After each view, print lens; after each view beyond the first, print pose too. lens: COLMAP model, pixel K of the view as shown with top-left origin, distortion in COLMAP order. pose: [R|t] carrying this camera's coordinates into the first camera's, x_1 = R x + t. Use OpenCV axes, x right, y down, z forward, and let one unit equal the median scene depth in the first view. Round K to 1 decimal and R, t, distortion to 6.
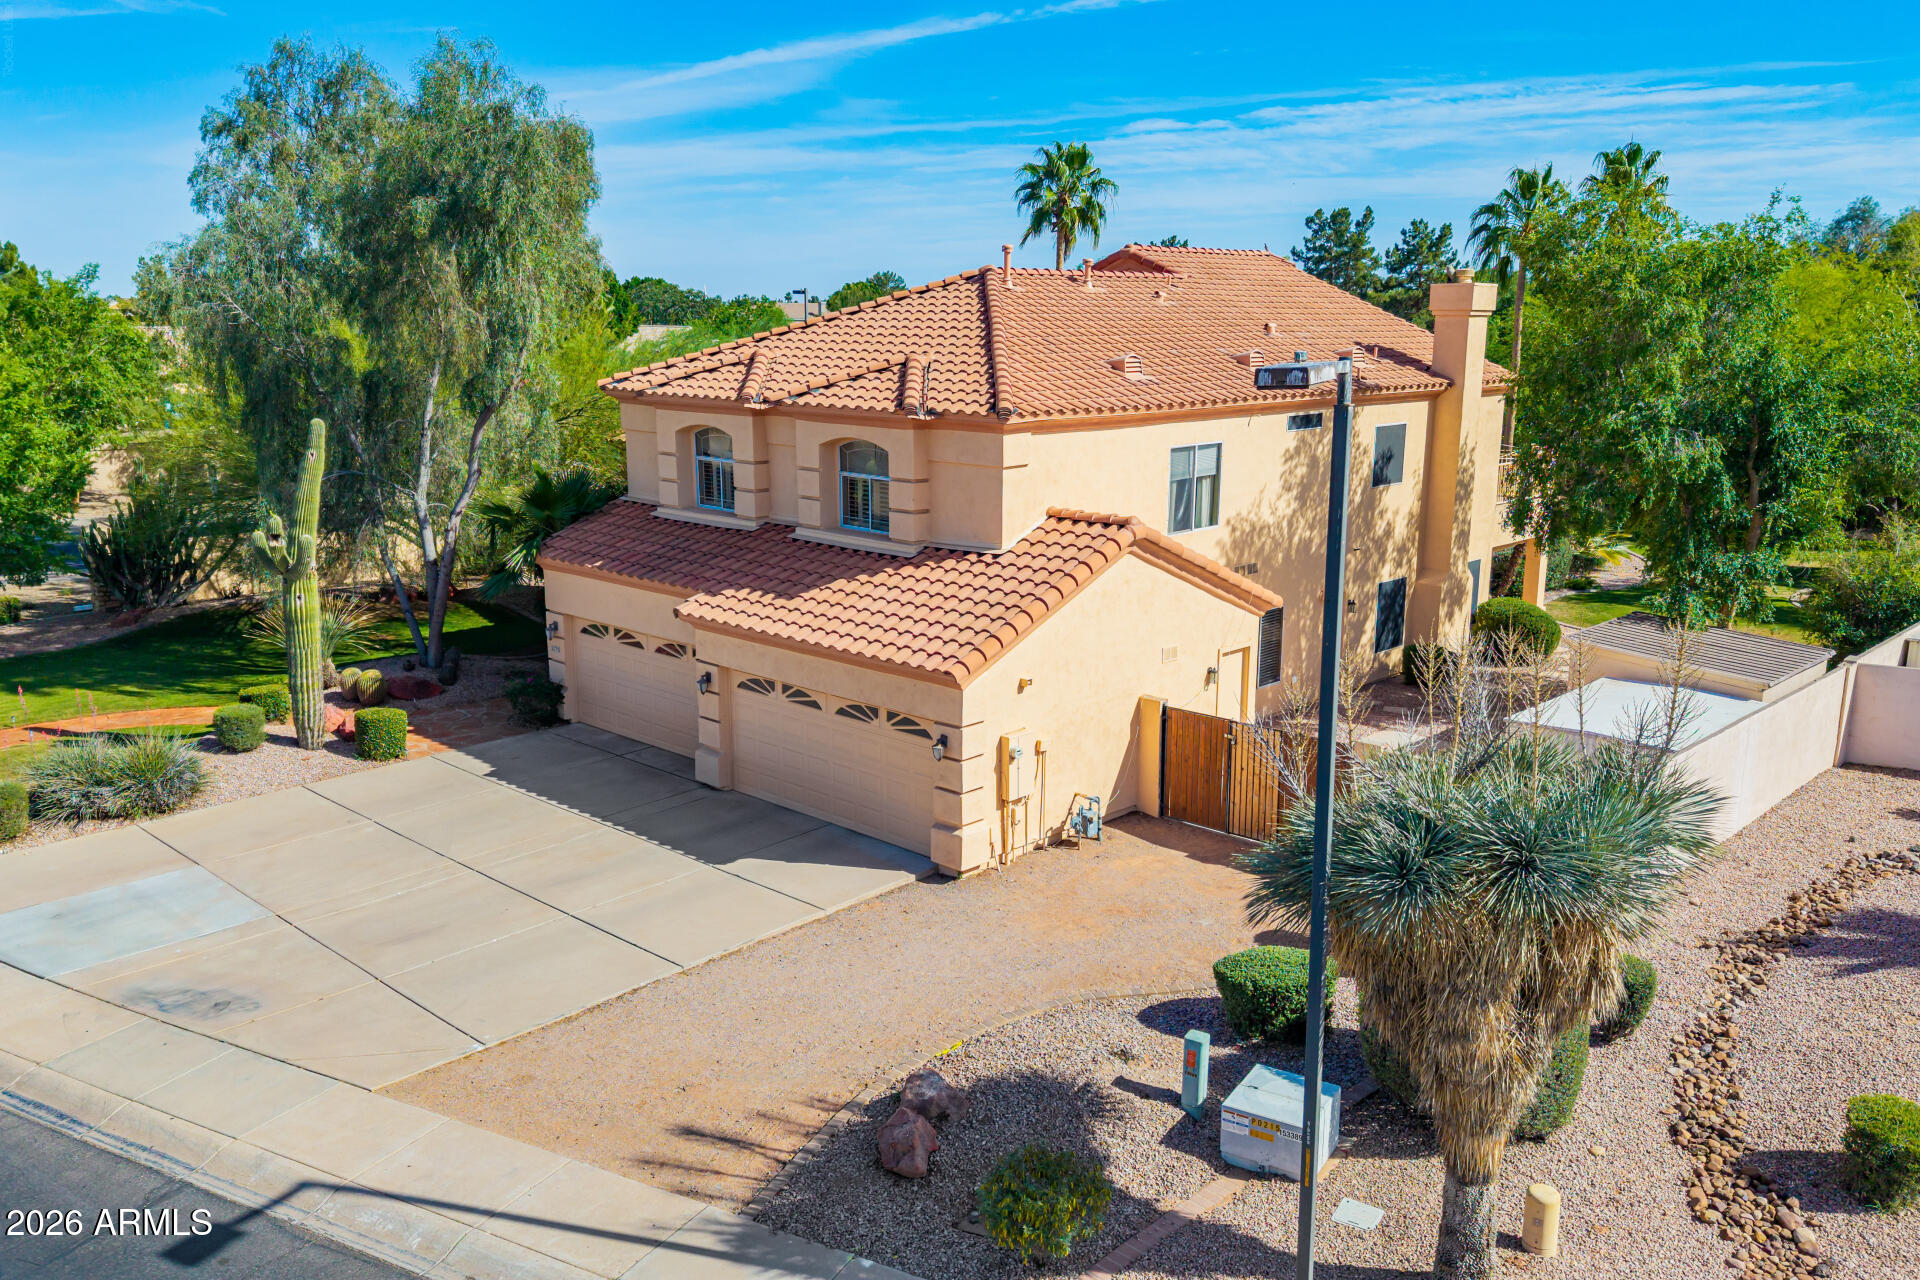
lens RADIAL K [[1536.0, 0, 966.7], [0, 1536.0, 674.6], [0, 0, 1]] dist [0.098971, -0.179833]
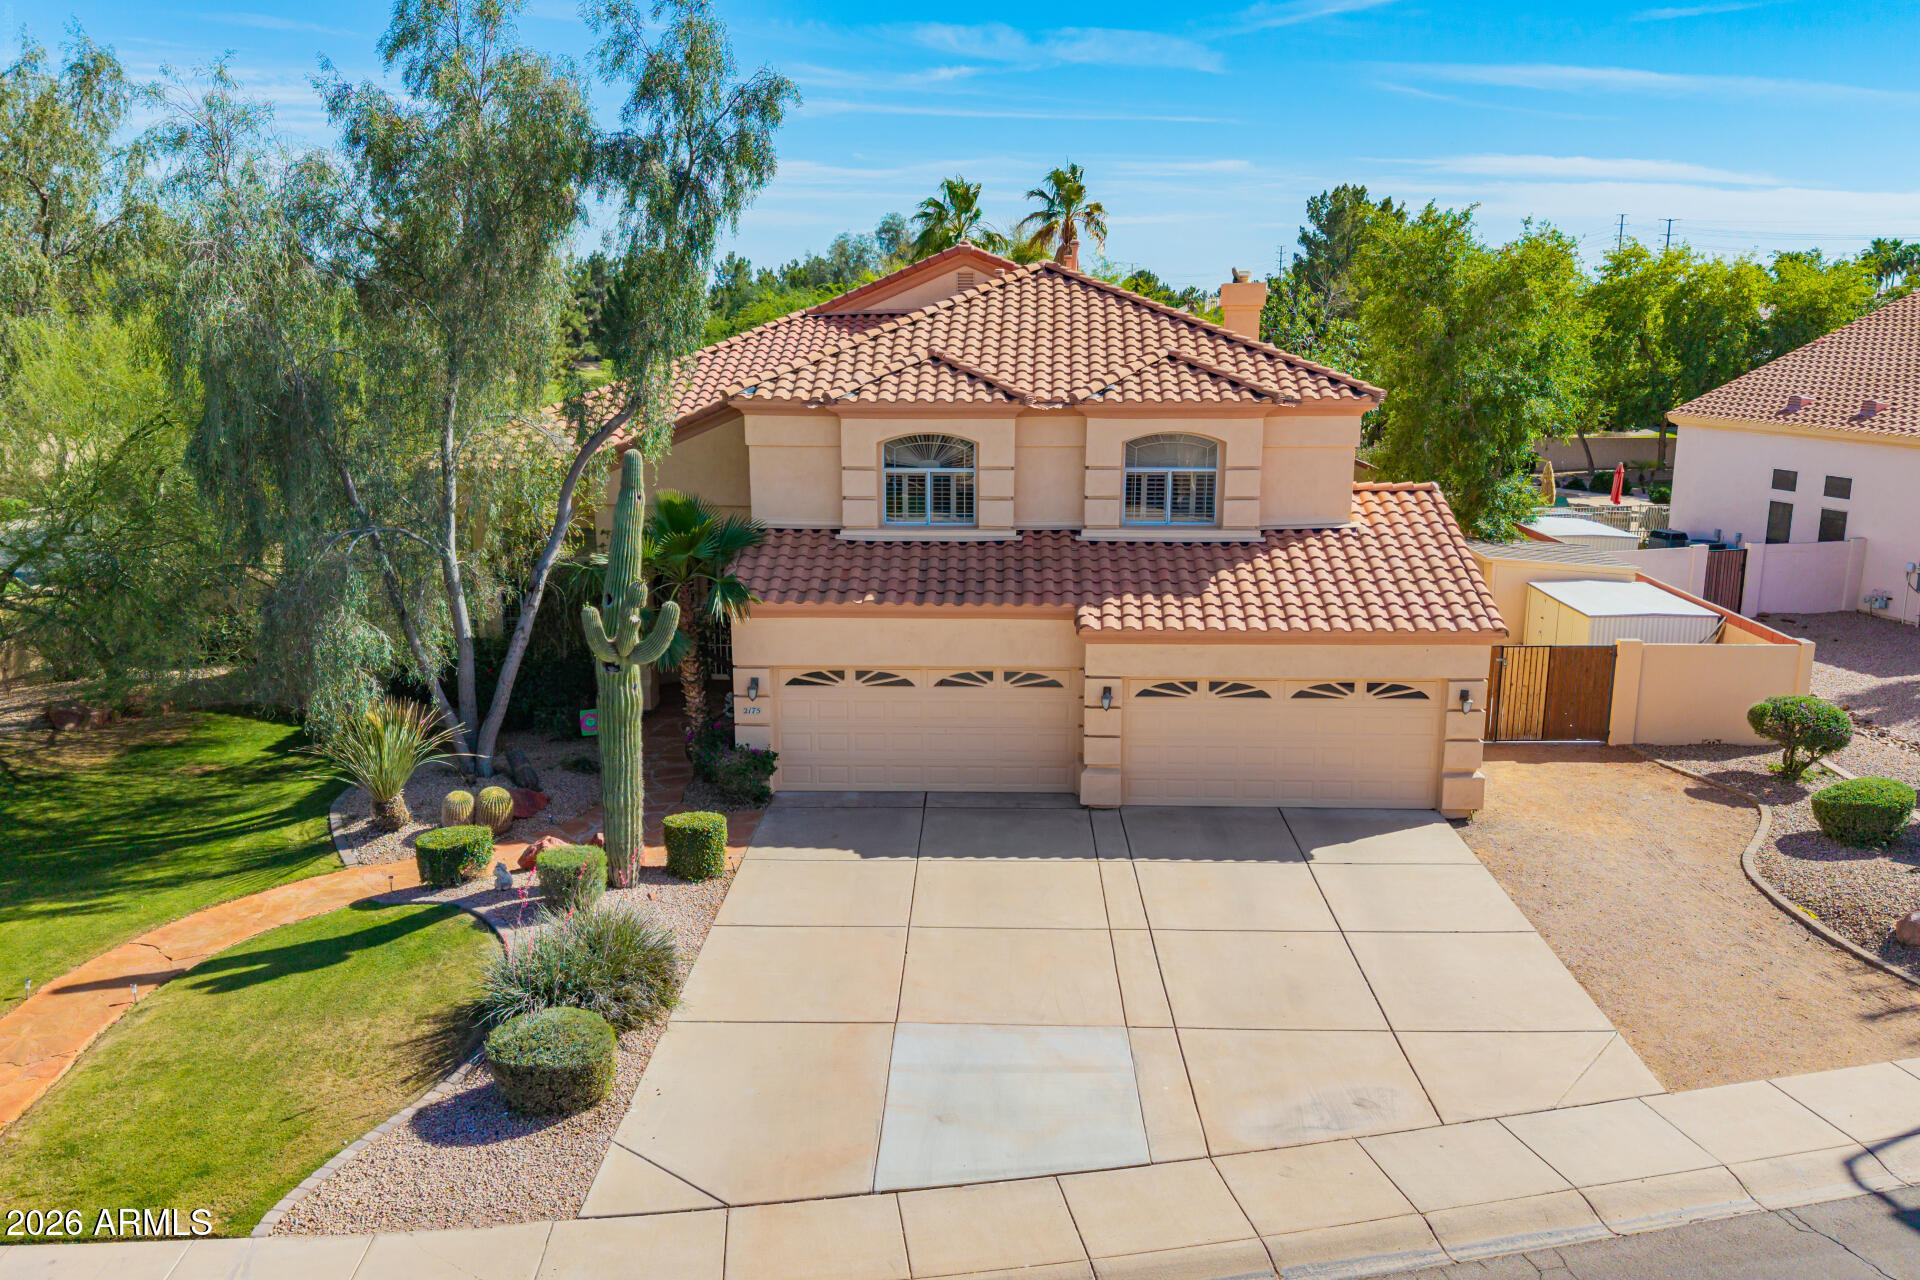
lens RADIAL K [[1536.0, 0, 966.7], [0, 1536.0, 674.6], [0, 0, 1]] dist [0.098971, -0.179833]
pose [[0.731485, -0.149581, 0.665248, -0.820737], [0.155995, 0.986477, 0.050283, -0.066671], [-0.663774, 0.066994, 0.744927, 0.343140]]
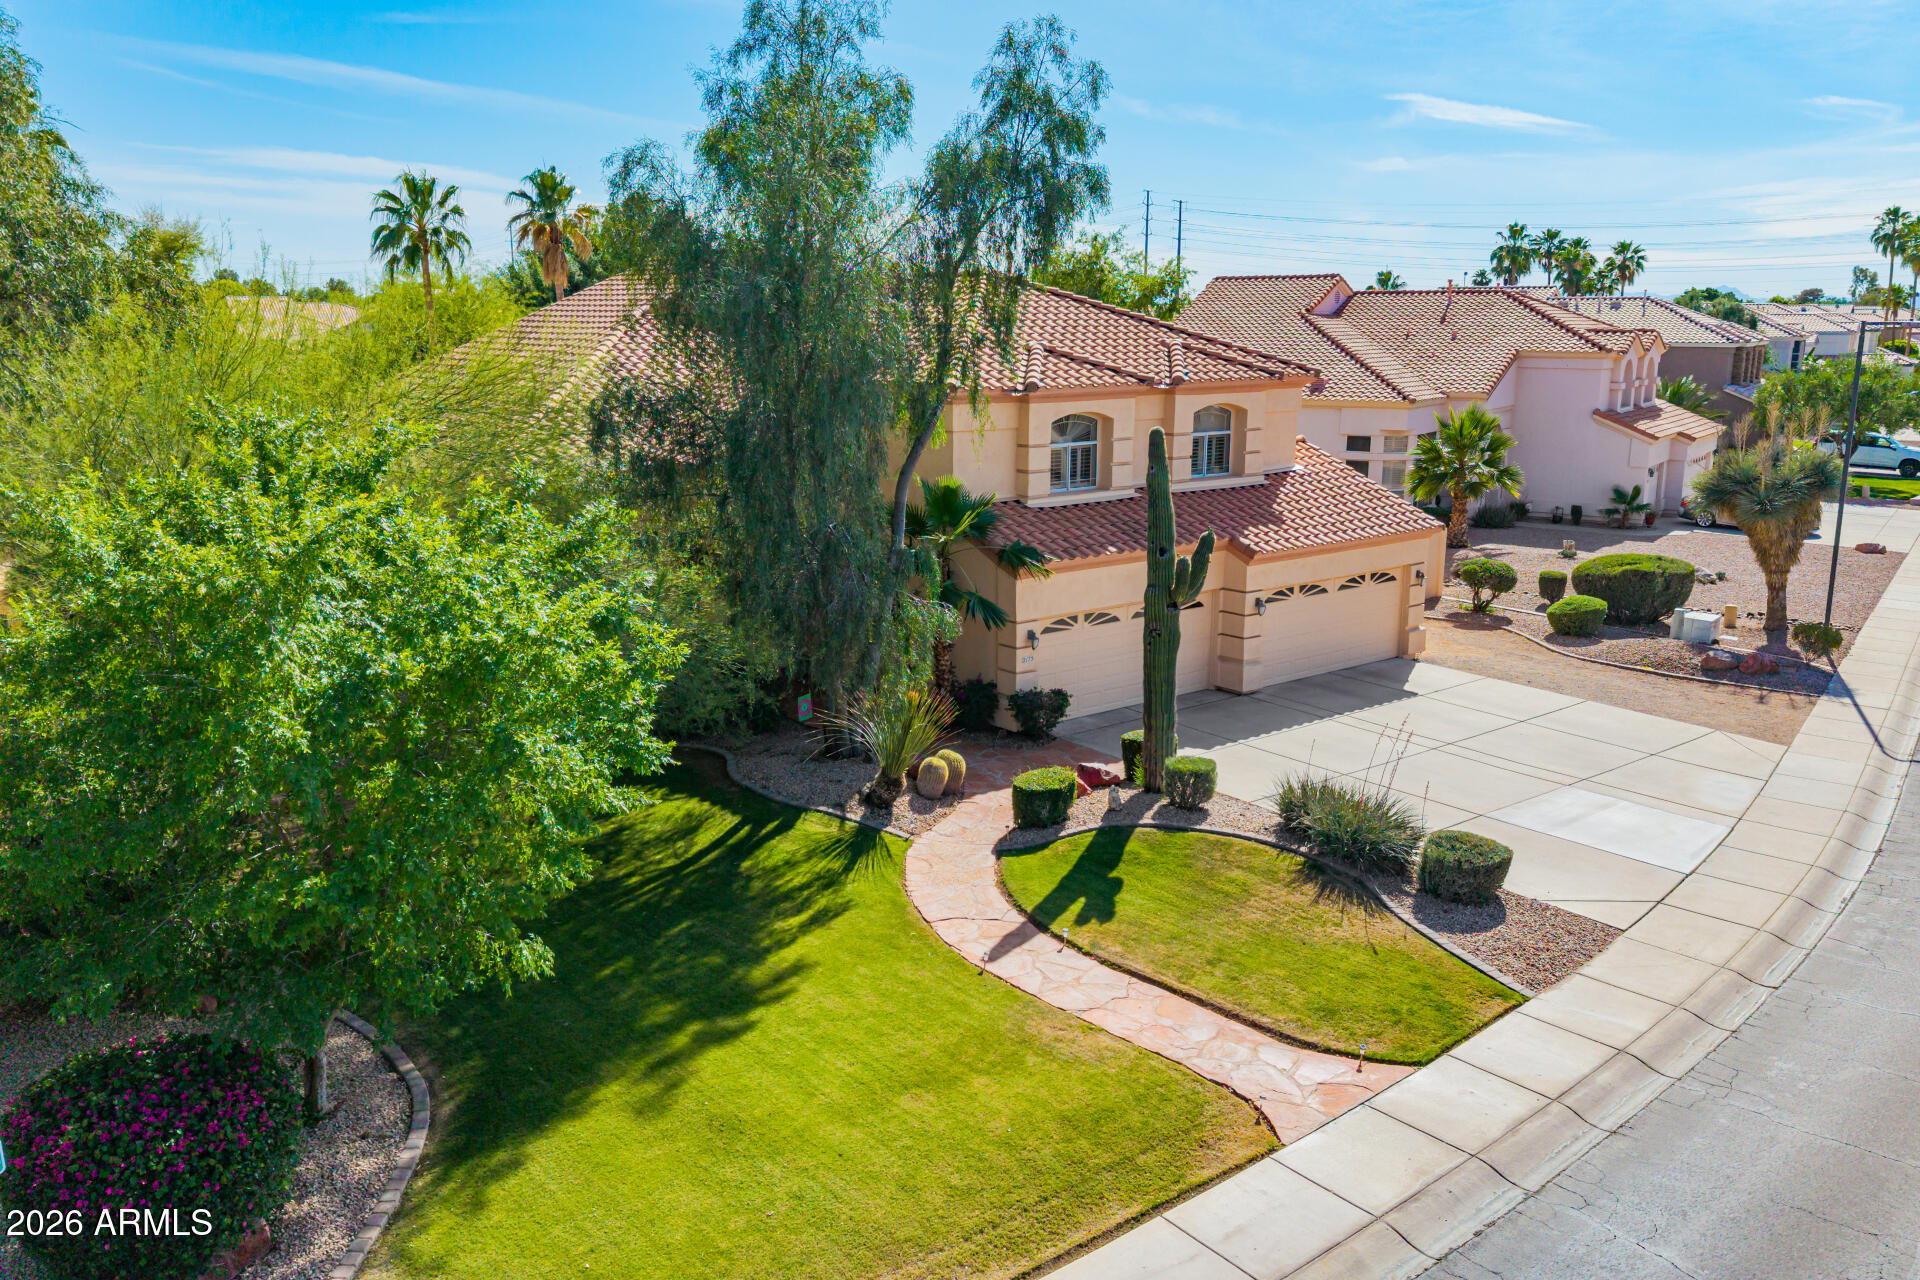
lens RADIAL K [[1536.0, 0, 966.7], [0, 1536.0, 674.6], [0, 0, 1]] dist [0.098971, -0.179833]
pose [[0.123289, -0.221443, 0.967348, -1.343212], [0.238048, 0.952924, 0.187801, -0.220006], [-0.963397, 0.207121, 0.170199, 0.986243]]
